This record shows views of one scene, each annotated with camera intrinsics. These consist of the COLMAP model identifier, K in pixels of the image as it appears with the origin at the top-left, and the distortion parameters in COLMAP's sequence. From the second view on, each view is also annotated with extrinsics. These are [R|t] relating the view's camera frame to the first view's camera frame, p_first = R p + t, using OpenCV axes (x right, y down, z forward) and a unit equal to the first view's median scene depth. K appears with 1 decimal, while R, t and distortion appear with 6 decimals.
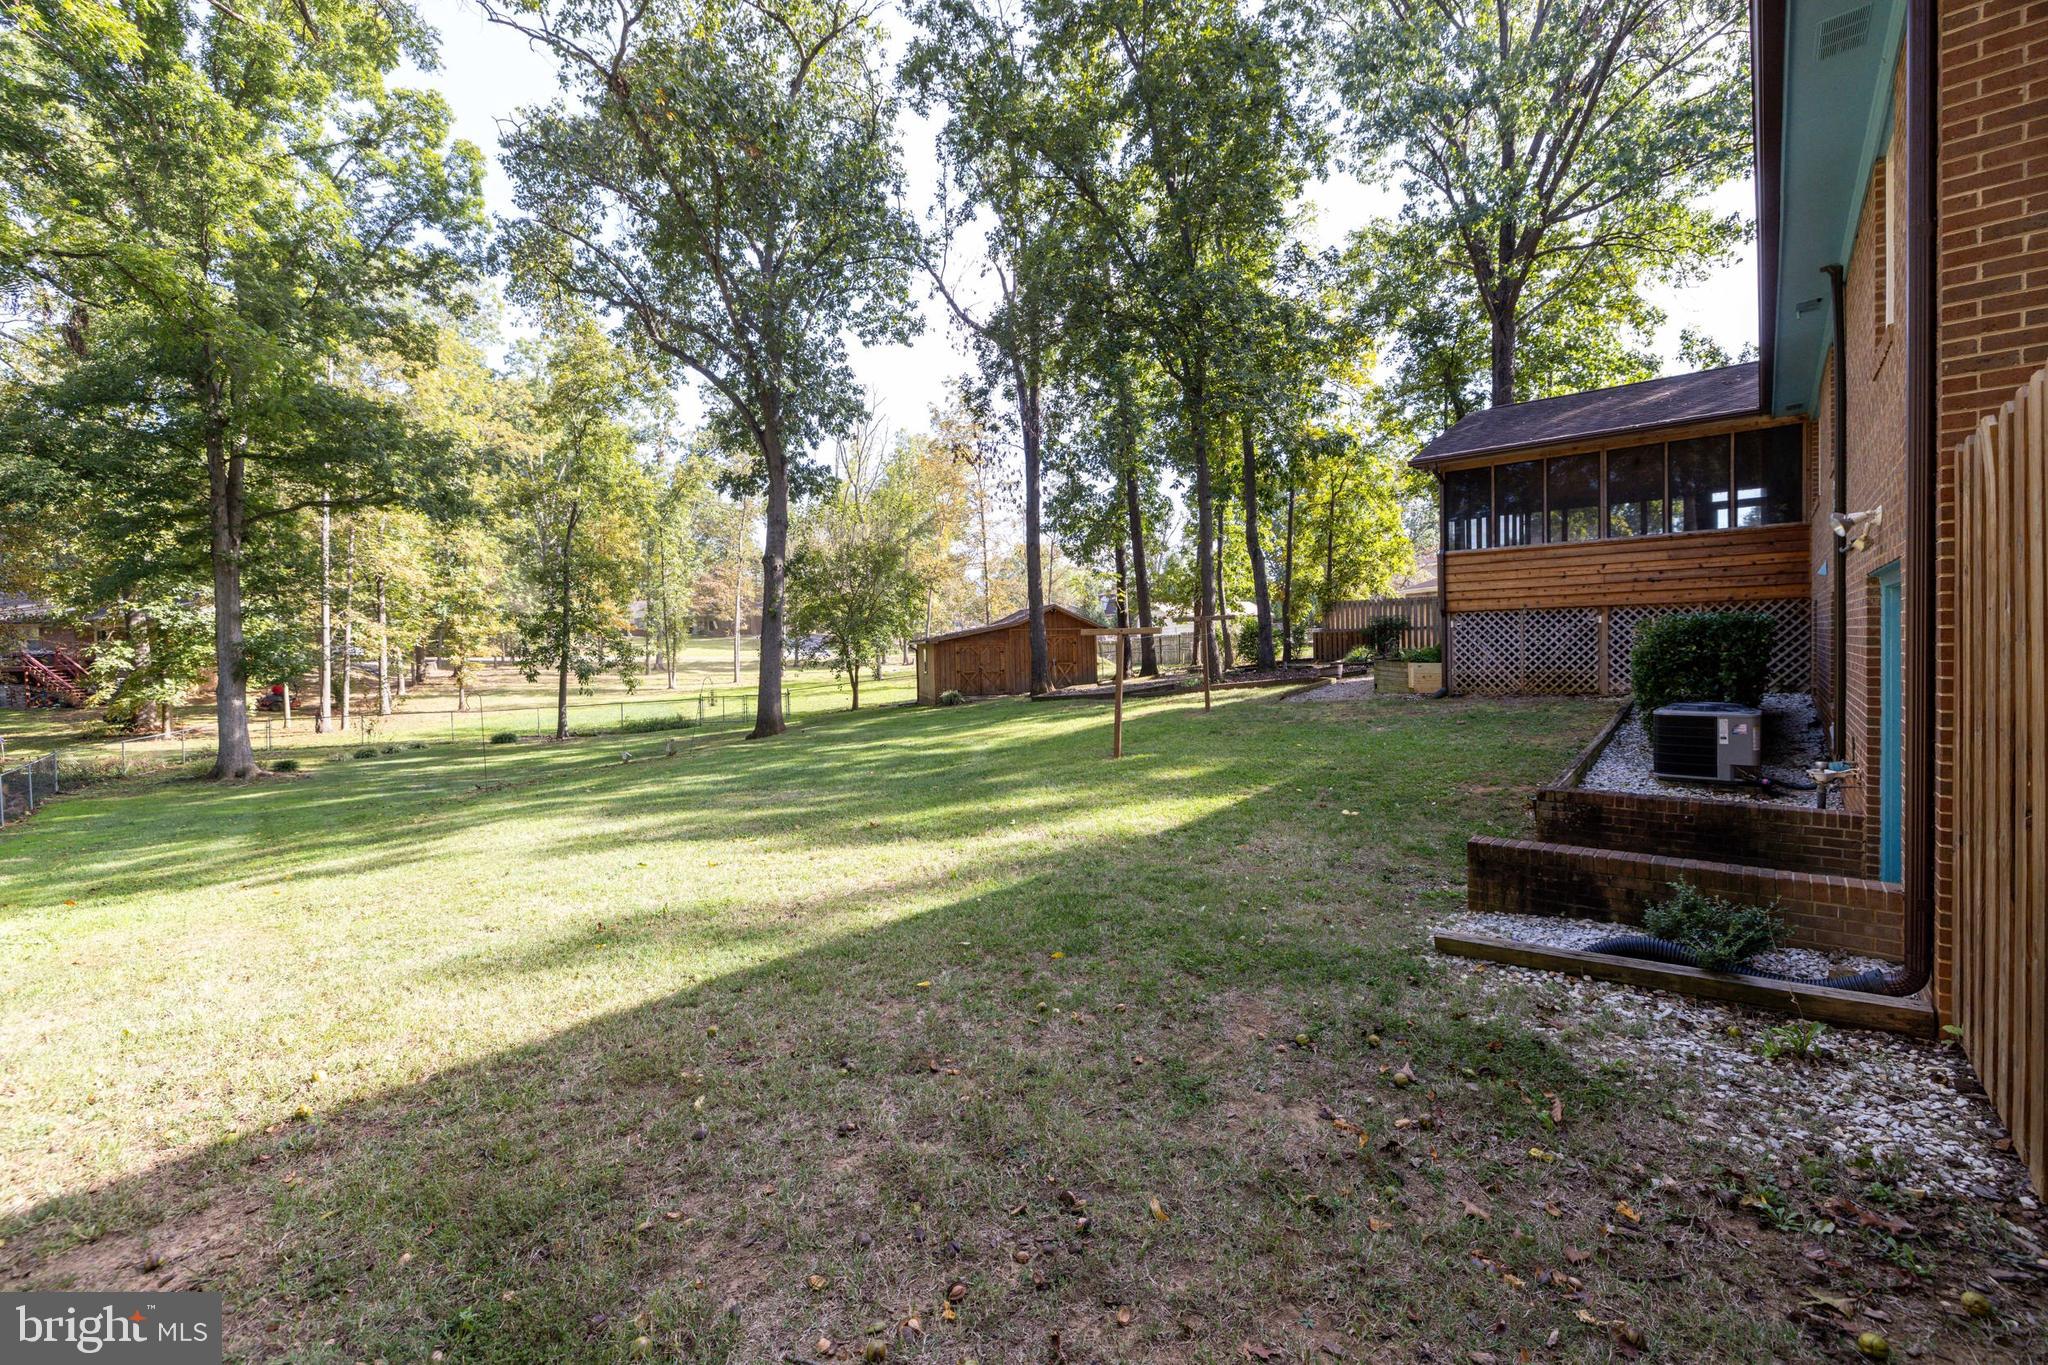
lens RADIAL K [[886.6, 0, 1024.0], [0, 886.6, 682.5], [0, 0, 1]] dist [-0.000377, -0.000094]
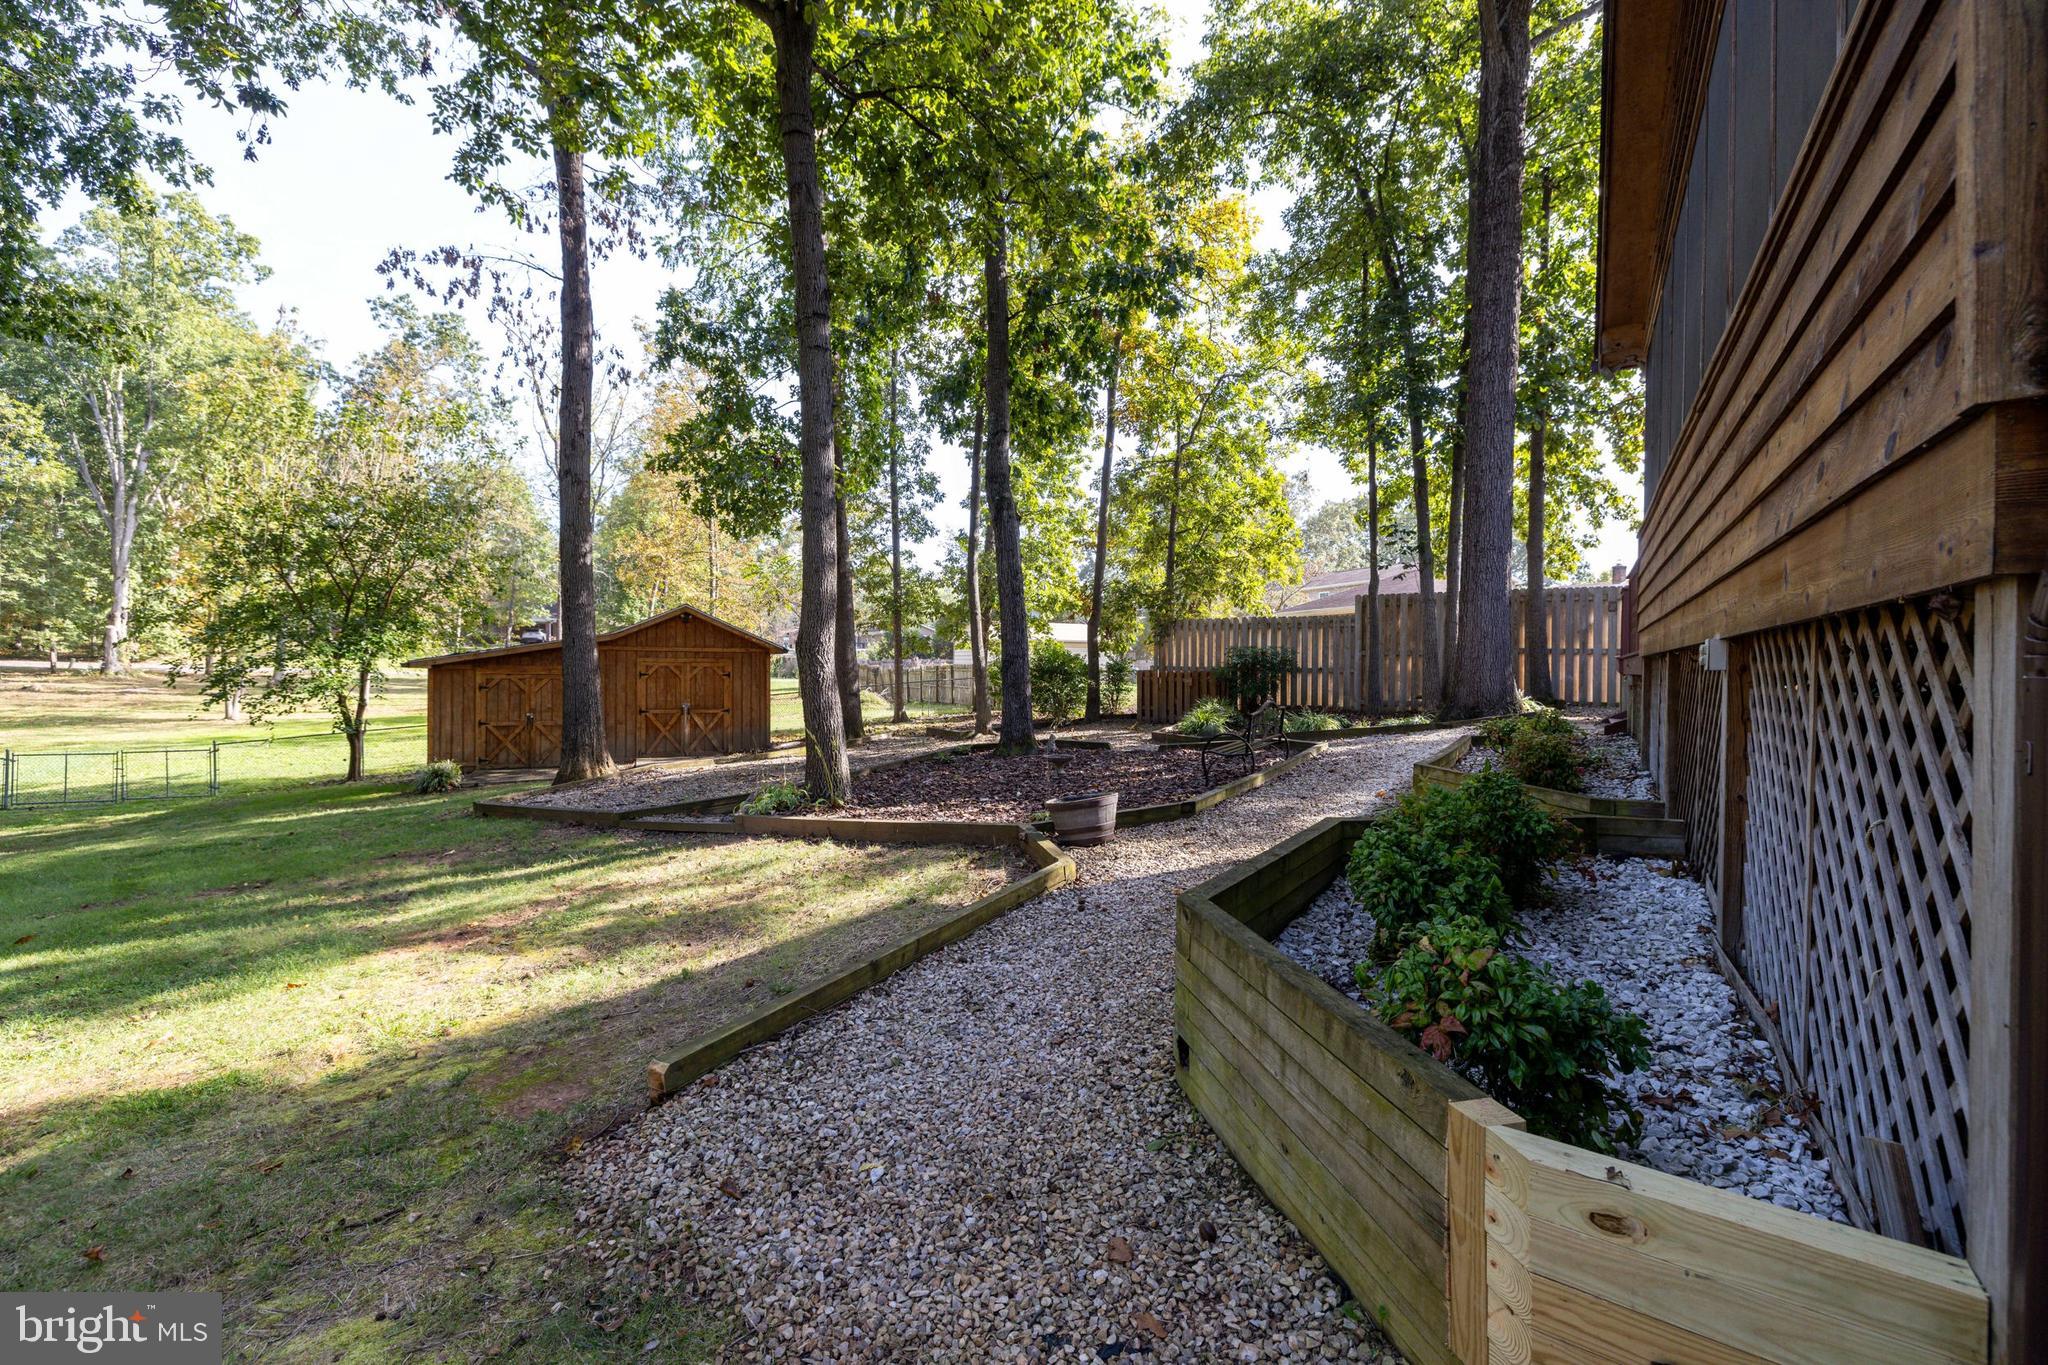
lens RADIAL K [[777.3, 0, 1024.0], [0, 777.3, 682.5], [0, 0, 1]] dist [0.001651, 0.000139]
pose [[0.993643, 0.037795, 0.106044, 0.193001], [-0.036561, 0.999239, -0.013555, -0.037429], [-0.106476, 0.009591, 0.994269, 0.481516]]
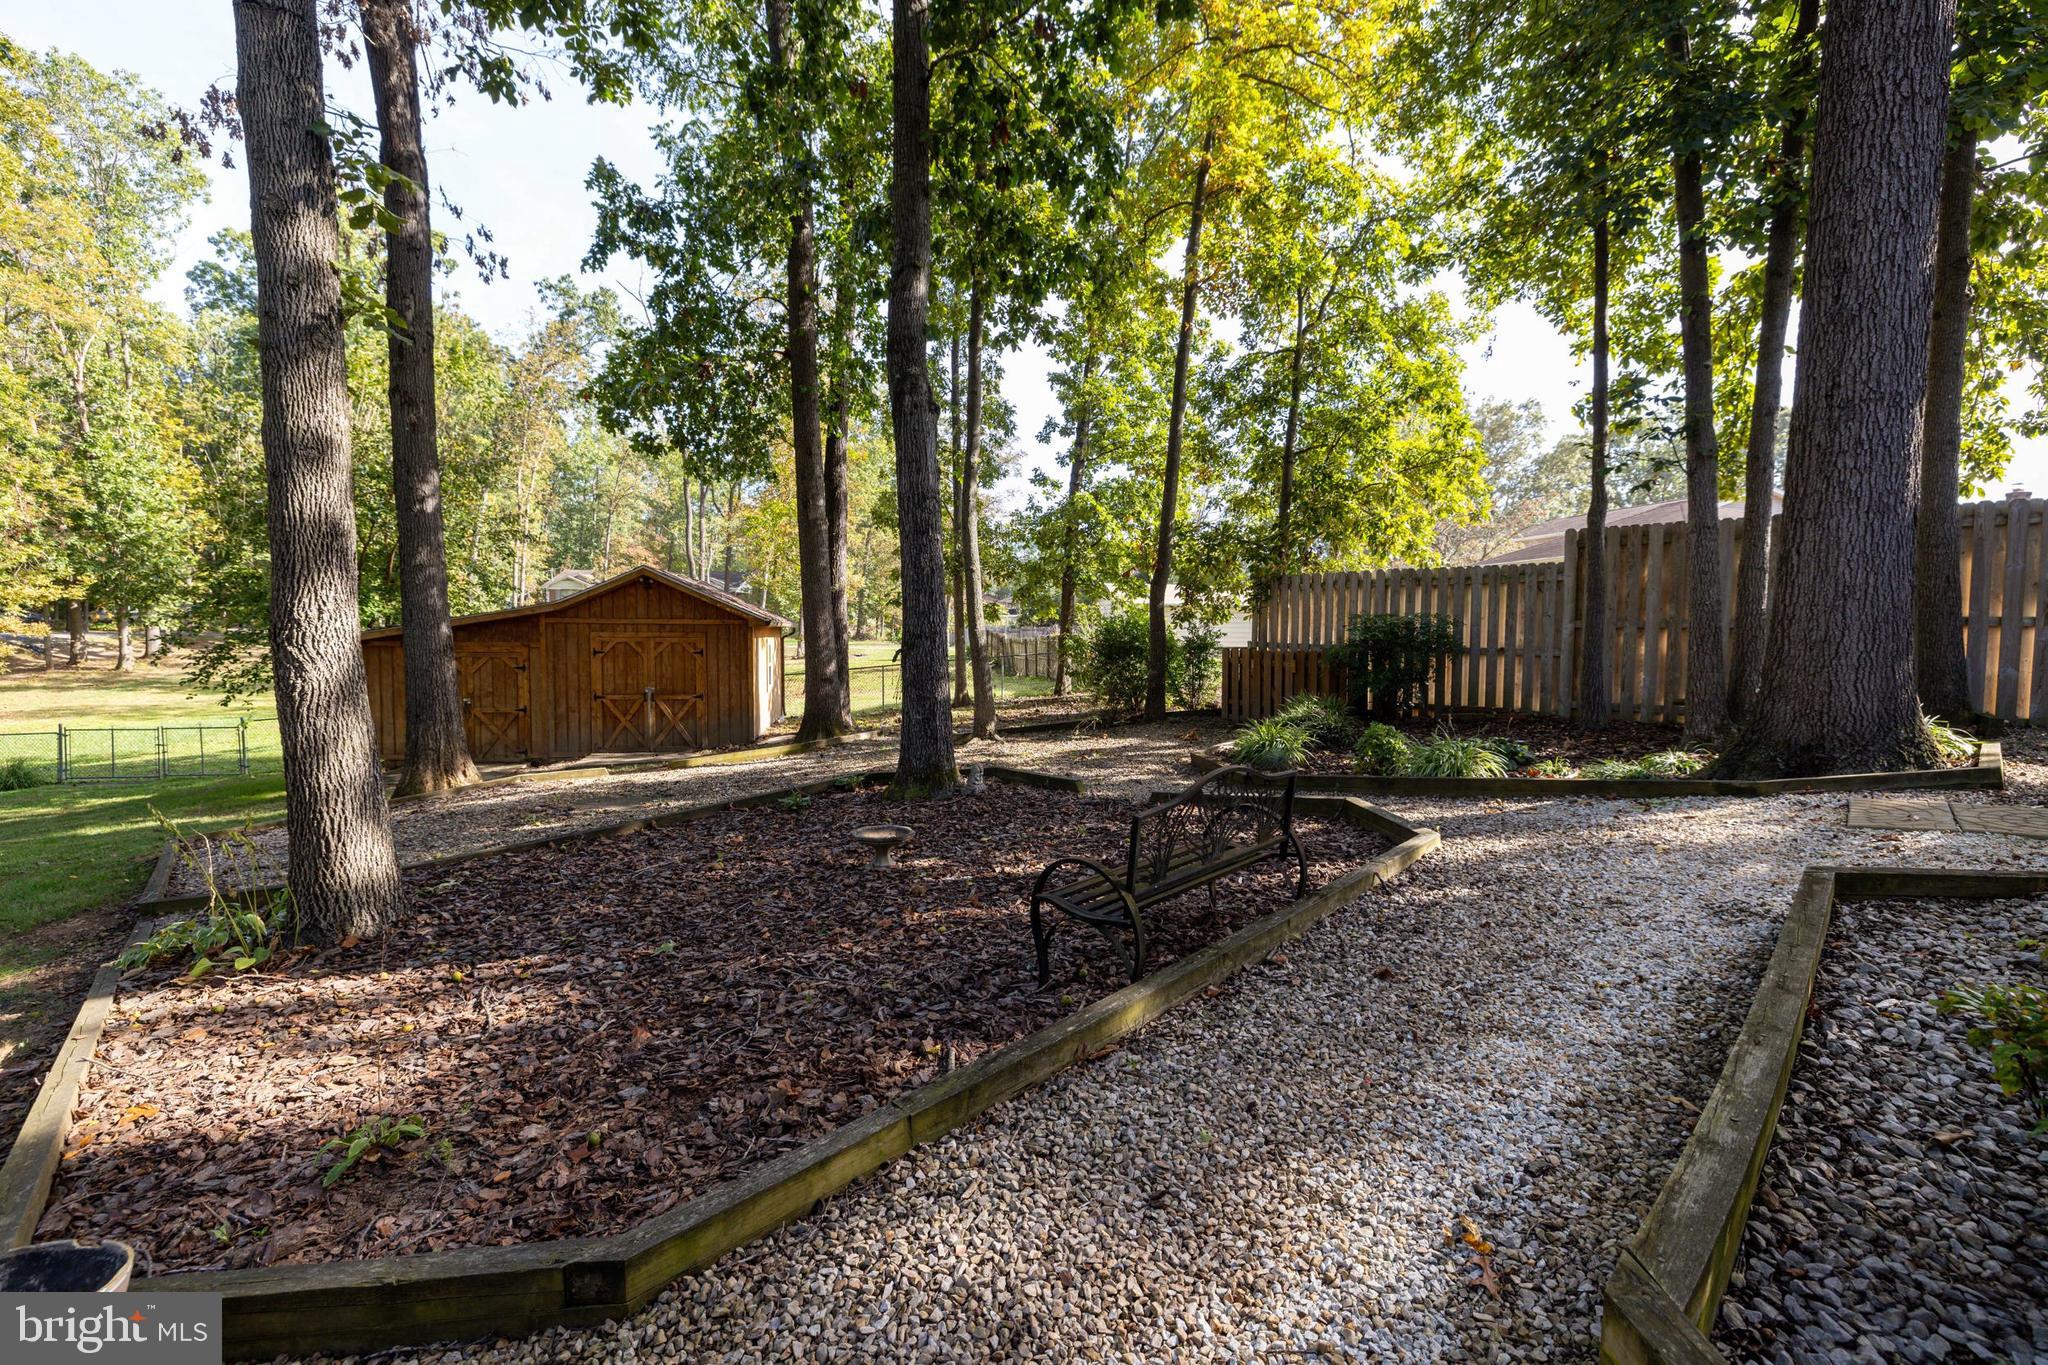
lens RADIAL K [[811.4, 0, 1024.0], [0, 811.4, 682.5], [0, 0, 1]] dist [0.000460, 0.000081]
pose [[0.993531, 0.045893, -0.103877, 0.269145], [-0.042534, 0.998505, 0.034326, -0.048416], [0.105297, -0.029685, 0.993998, 0.597838]]
